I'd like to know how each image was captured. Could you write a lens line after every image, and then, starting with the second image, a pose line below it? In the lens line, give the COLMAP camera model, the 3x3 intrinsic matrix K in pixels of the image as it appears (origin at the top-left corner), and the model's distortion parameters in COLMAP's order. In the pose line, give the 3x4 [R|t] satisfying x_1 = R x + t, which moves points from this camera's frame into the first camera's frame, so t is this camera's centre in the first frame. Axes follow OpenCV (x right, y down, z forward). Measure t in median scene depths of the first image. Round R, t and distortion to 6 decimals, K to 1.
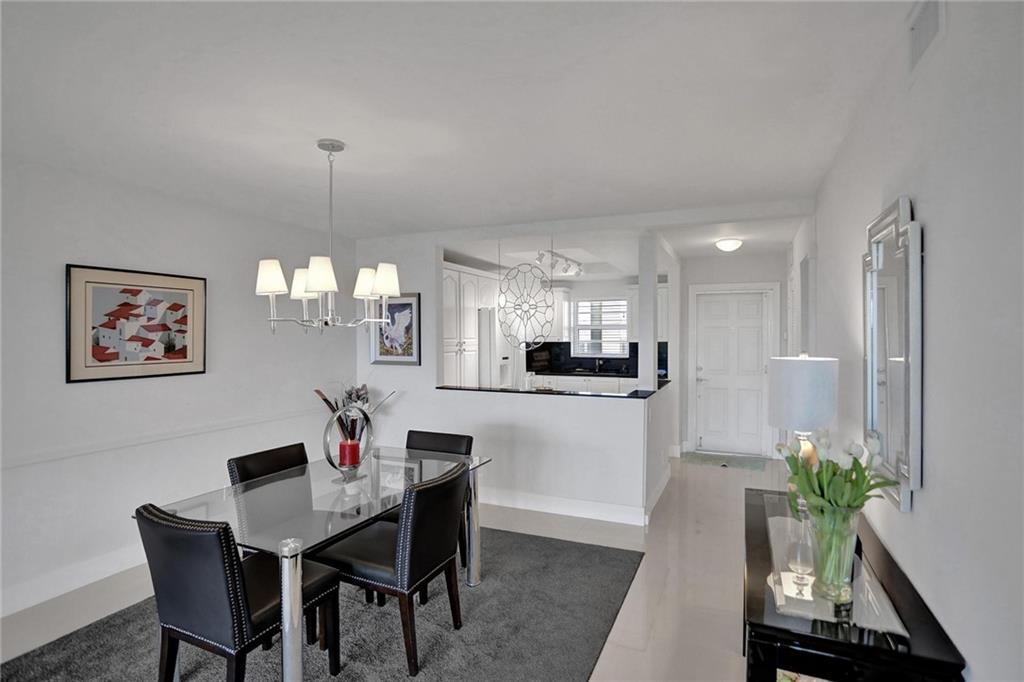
lens RADIAL K [[516.0, 0, 513.7], [0, 516.0, 341.4], [0, 0, 1]] dist [-0.034254, 0.000558]
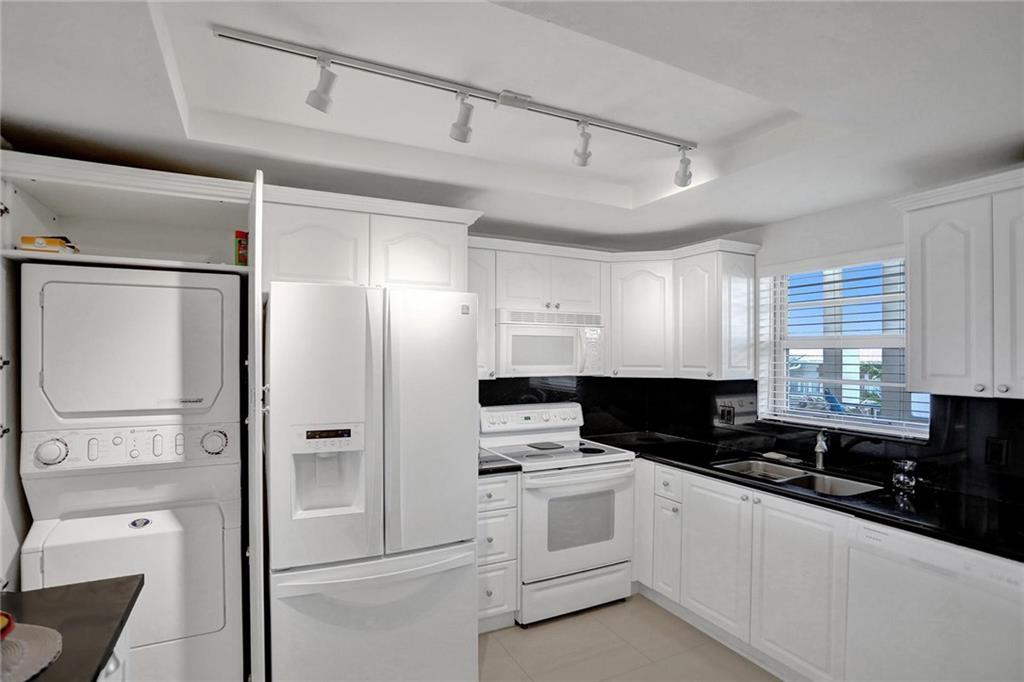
lens RADIAL K [[515.4, 0, 510.3], [0, 515.4, 351.4], [0, 0, 1]] dist [-0.037175, 0.000603]
pose [[0.780555, 0.003961, -0.625074, 0.214792], [-0.013418, 0.999856, -0.010419, -0.014601], [0.624943, 0.016519, 0.780496, 0.610106]]
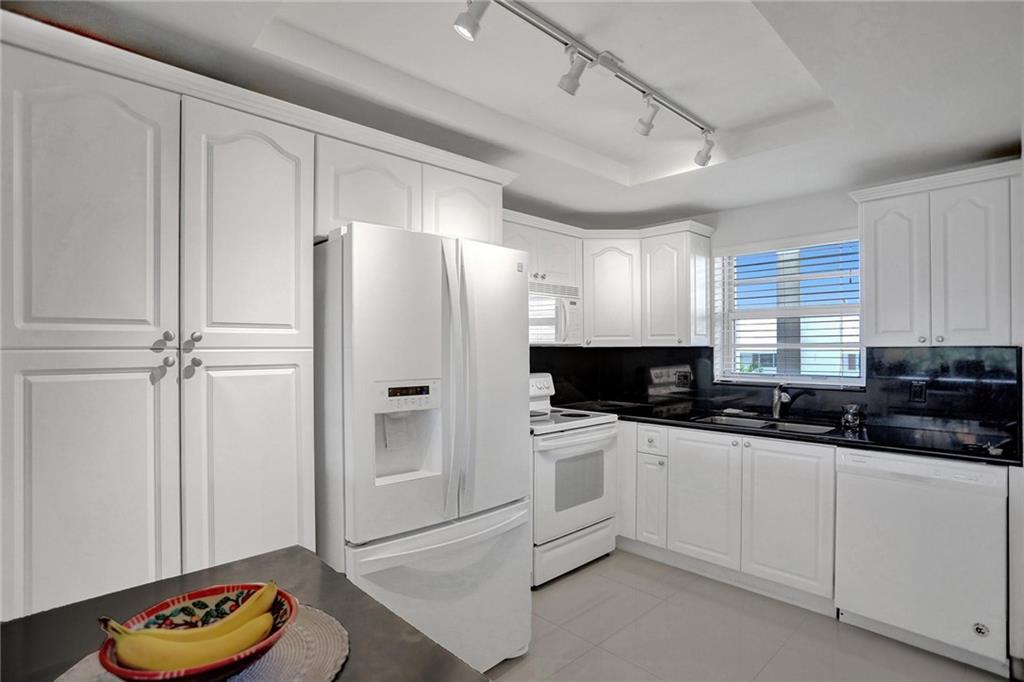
lens RADIAL K [[516.0, 0, 513.7], [0, 516.0, 341.4], [0, 0, 1]] dist [-0.034254, 0.000558]
pose [[0.929957, -0.002627, -0.367659, 0.118018], [-0.004900, 0.999797, -0.019536, 0.006321], [0.367635, 0.019970, 0.929756, 0.550572]]
